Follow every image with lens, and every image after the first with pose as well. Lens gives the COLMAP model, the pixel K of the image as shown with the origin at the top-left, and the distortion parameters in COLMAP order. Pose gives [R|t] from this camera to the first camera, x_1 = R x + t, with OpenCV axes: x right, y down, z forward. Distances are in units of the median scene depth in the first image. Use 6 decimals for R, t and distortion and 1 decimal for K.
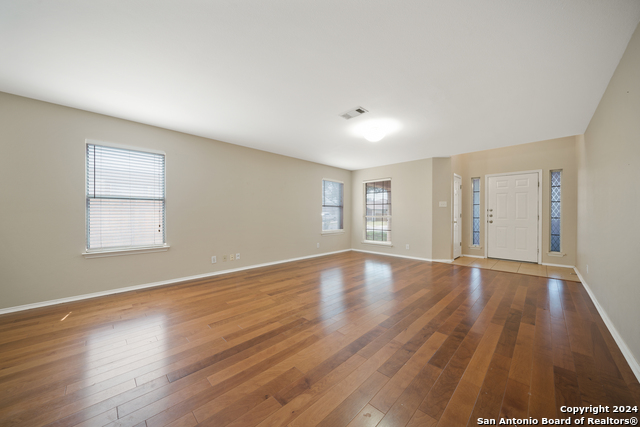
lens RADIAL K [[222.4, 0, 325.4], [0, 222.4, 214.5], [0, 0, 1]] dist [-0.000803, -0.000421]
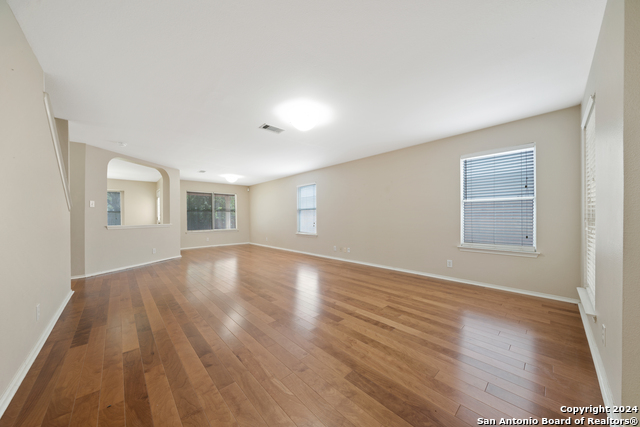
lens RADIAL K [[222.4, 0, 315.4], [0, 222.4, 218.6], [0, 0, 1]] dist [-0.000803, -0.000421]
pose [[-0.074144, -0.000020, -0.997248, 0.872928], [0.008725, 0.999962, -0.000669, 0.008495], [0.997209, -0.008750, -0.074141, 0.906733]]
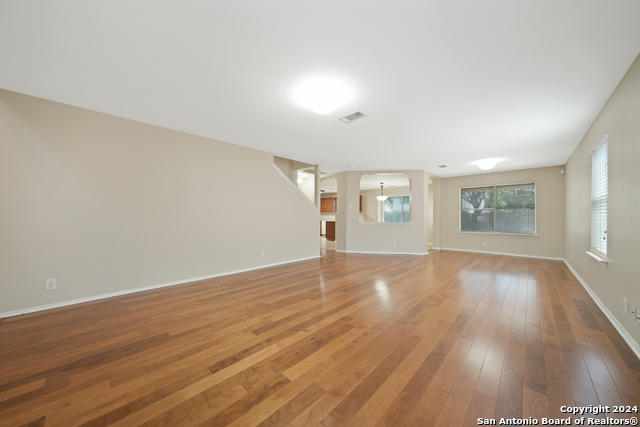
lens RADIAL K [[222.4, 0, 320.4], [0, 222.4, 217.1], [0, 0, 1]] dist [-0.000803, -0.000421]
pose [[-0.999765, -0.008756, 0.019827, 0.181201], [-0.008740, 0.999961, 0.000907, 0.003533], [-0.019834, 0.000734, -0.999803, 1.400936]]
